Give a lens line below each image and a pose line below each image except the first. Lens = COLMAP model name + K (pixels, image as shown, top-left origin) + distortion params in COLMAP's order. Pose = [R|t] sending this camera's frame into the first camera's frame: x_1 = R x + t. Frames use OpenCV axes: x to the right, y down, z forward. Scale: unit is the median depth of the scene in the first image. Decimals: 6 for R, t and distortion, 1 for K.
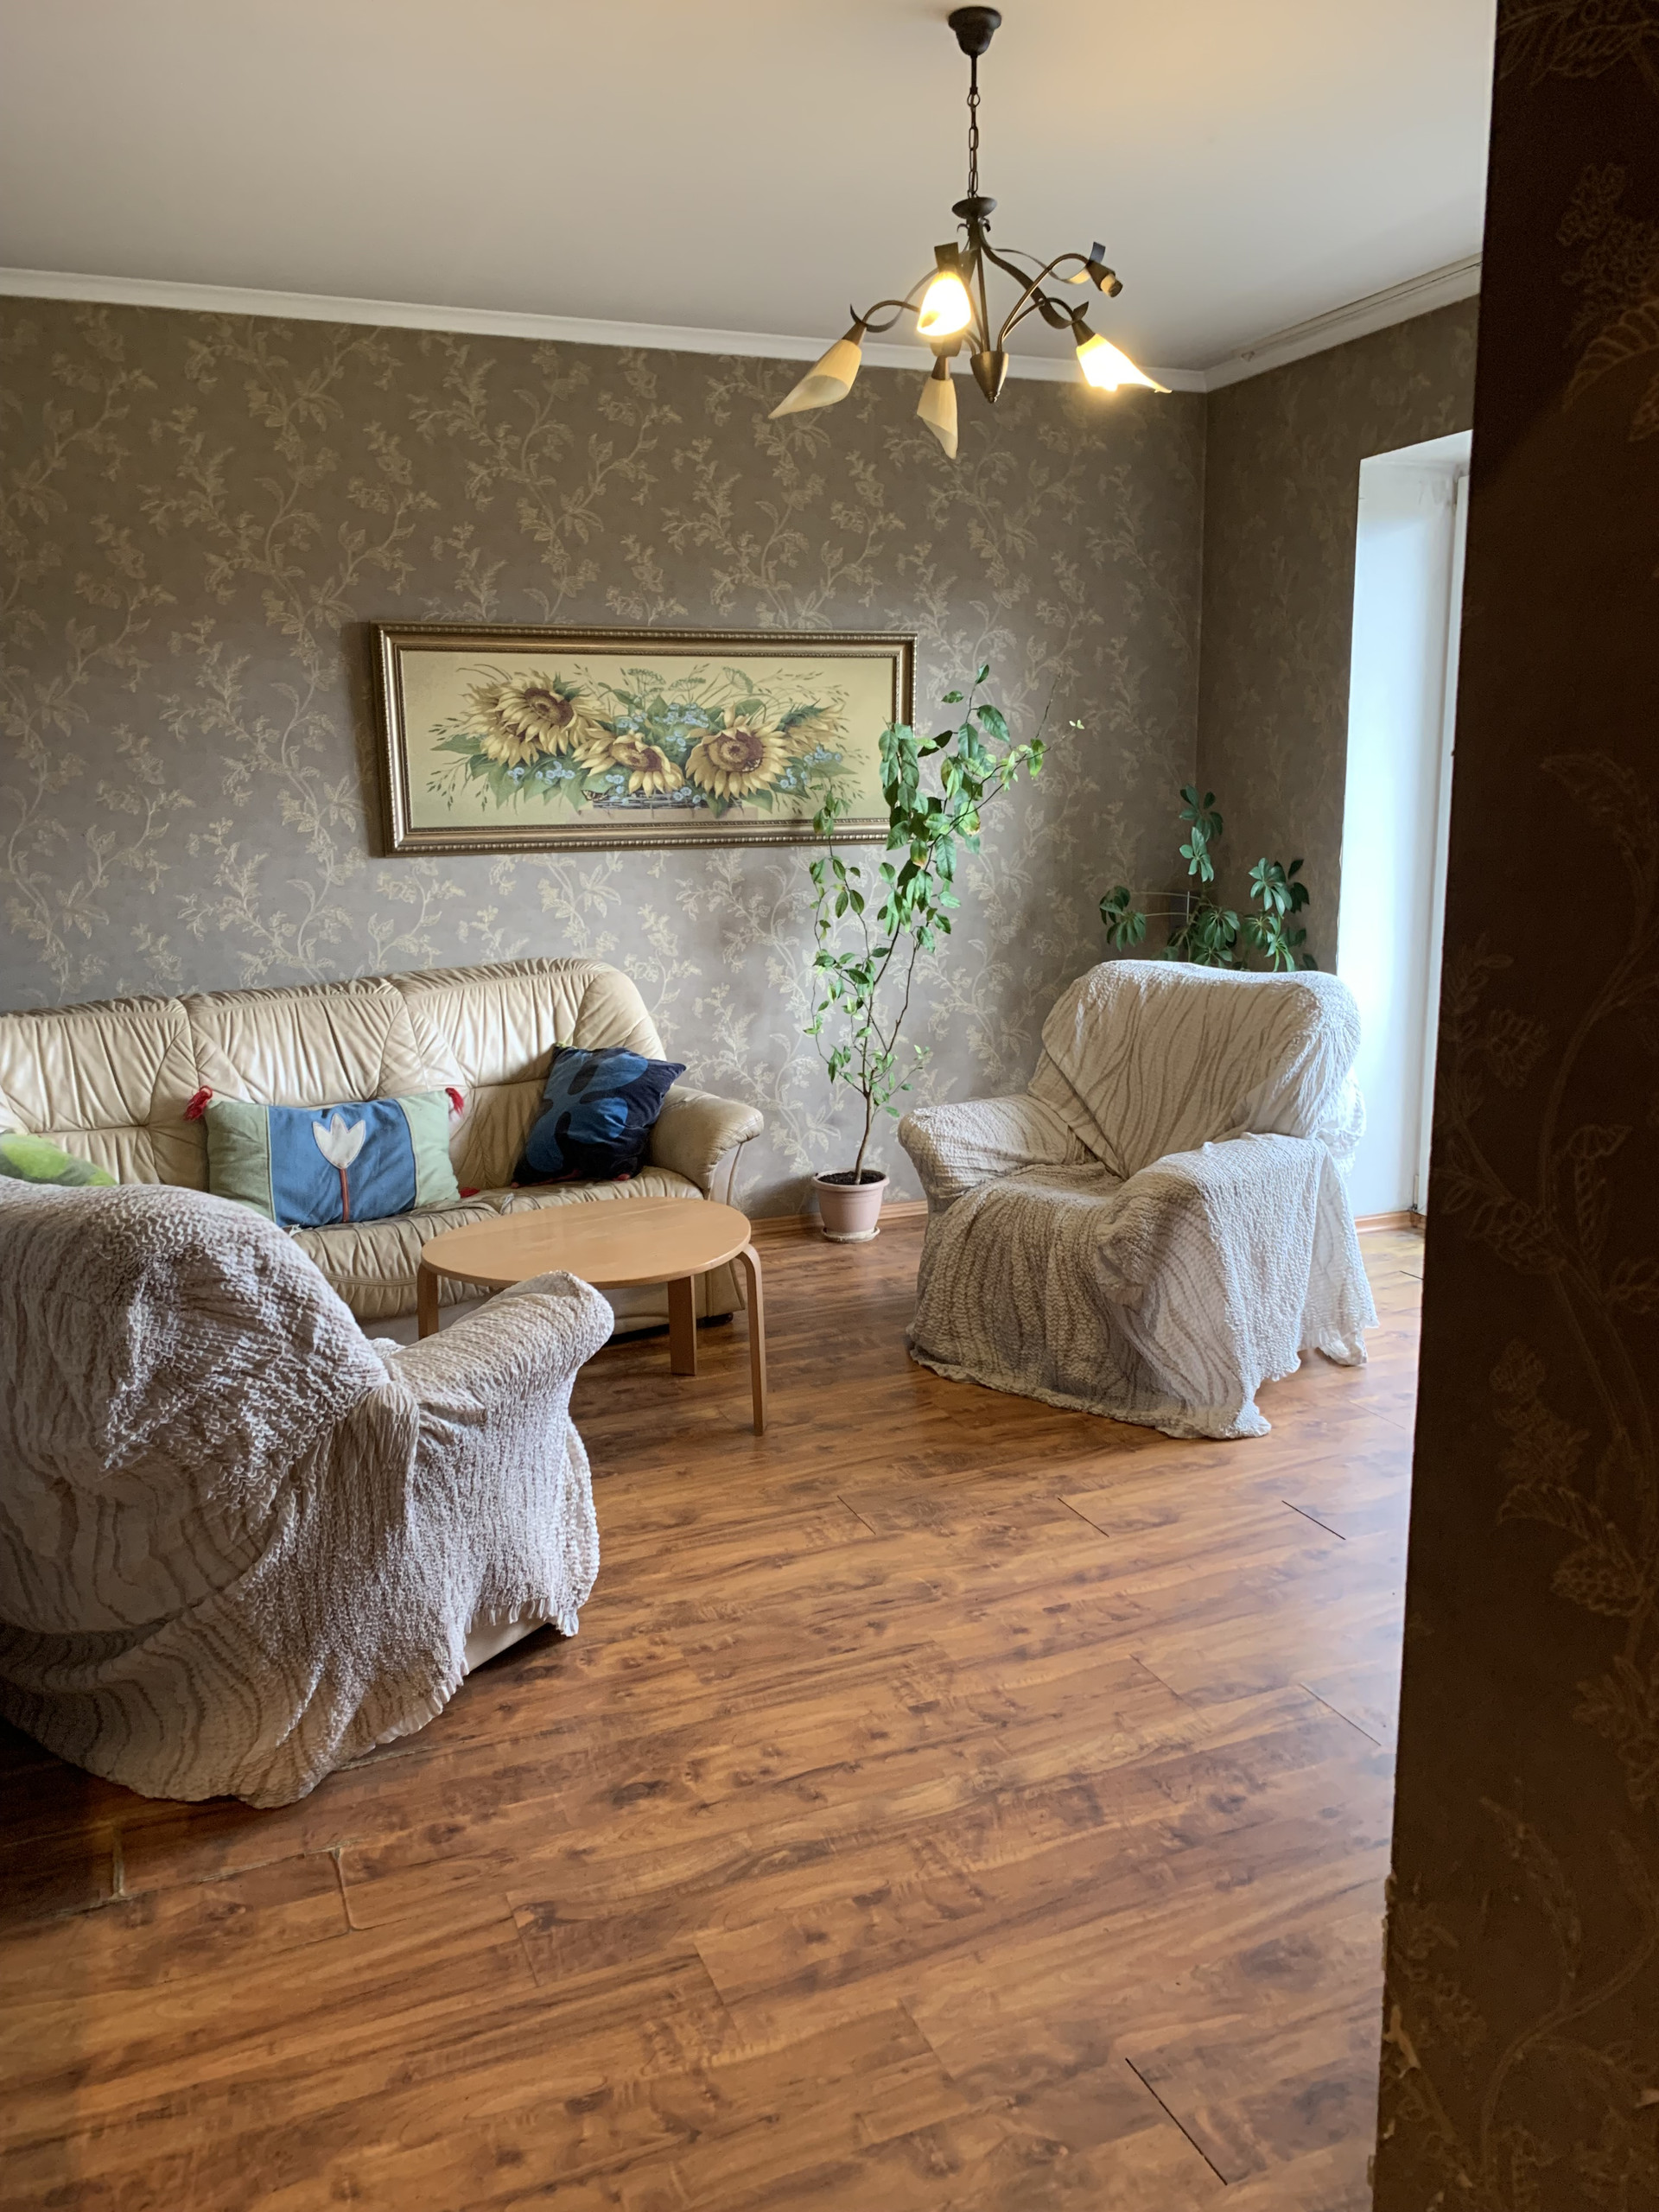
lens RADIAL K [[1672.8, 0, 835.1], [0, 1672.8, 1113.0], [0, 0, 1]] dist [0.025747, -0.035007]
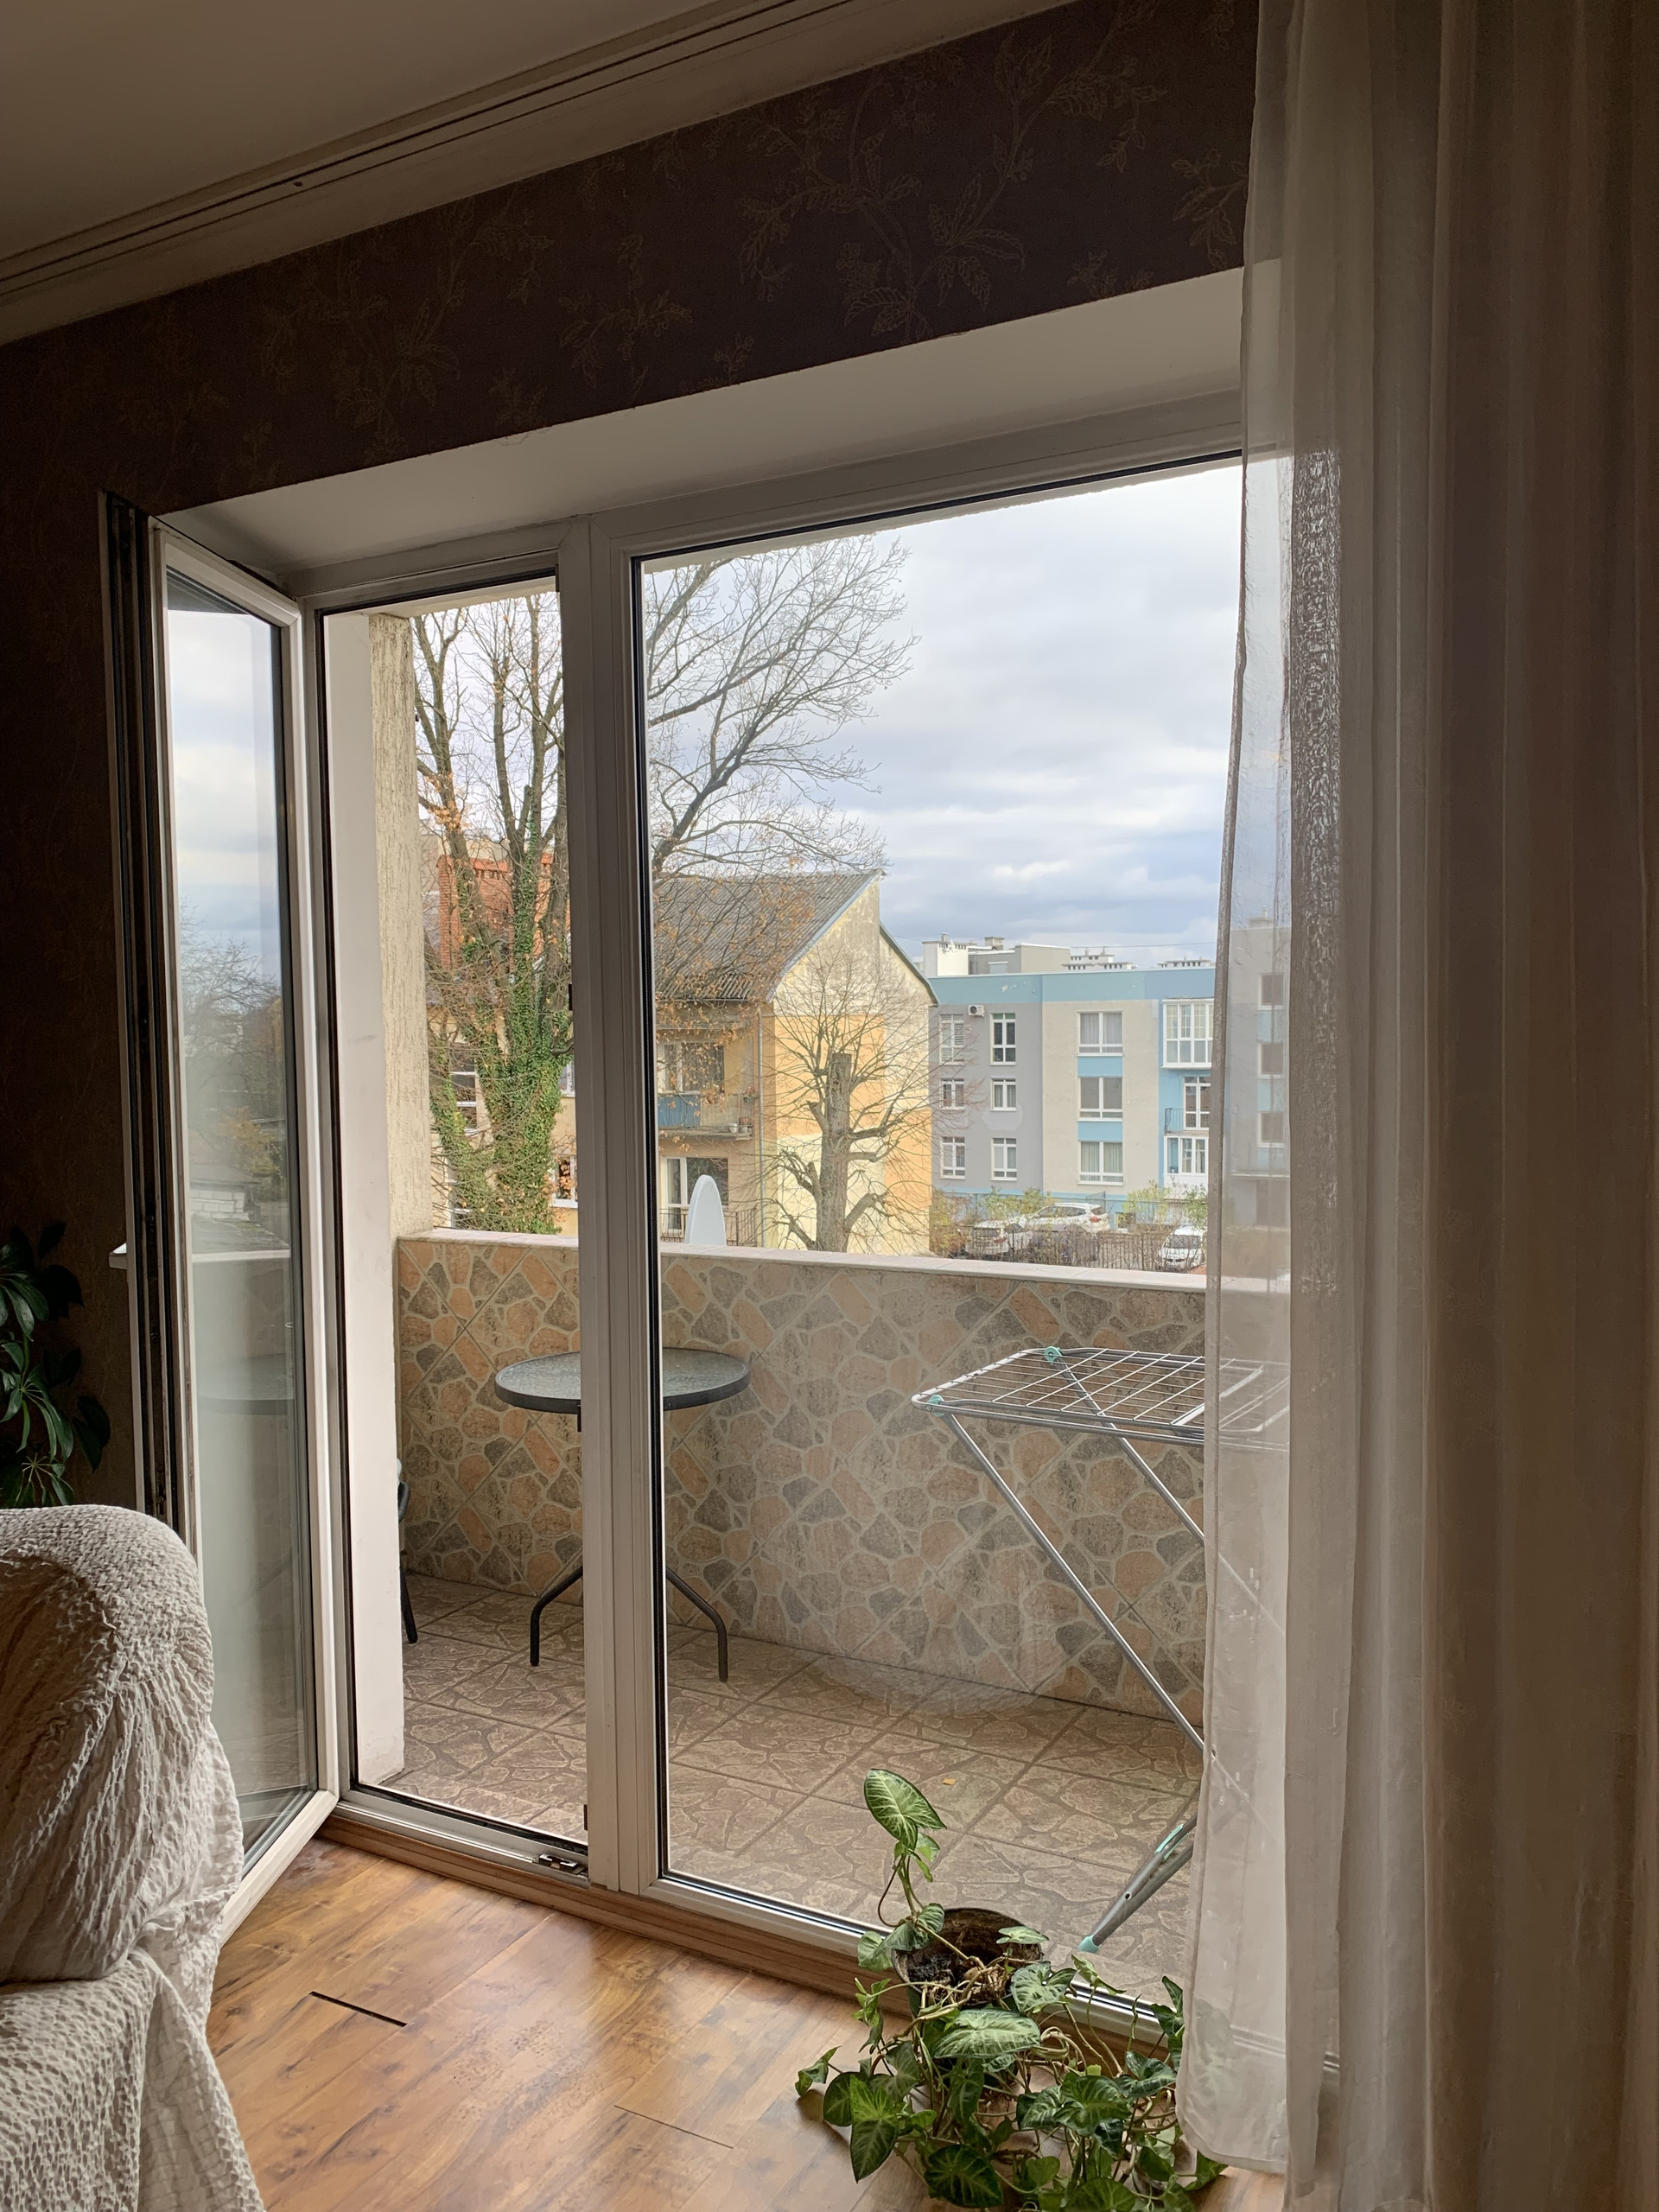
lens RADIAL K [[1672.8, 0, 825.2], [0, 1672.8, 1121.2], [0, 0, 1]] dist [0.025747, -0.035007]
pose [[0.778603, -0.031278, 0.626737, 0.168151], [0.129333, 0.985313, -0.111499, -0.116825], [-0.614044, 0.167871, 0.771213, 0.544649]]
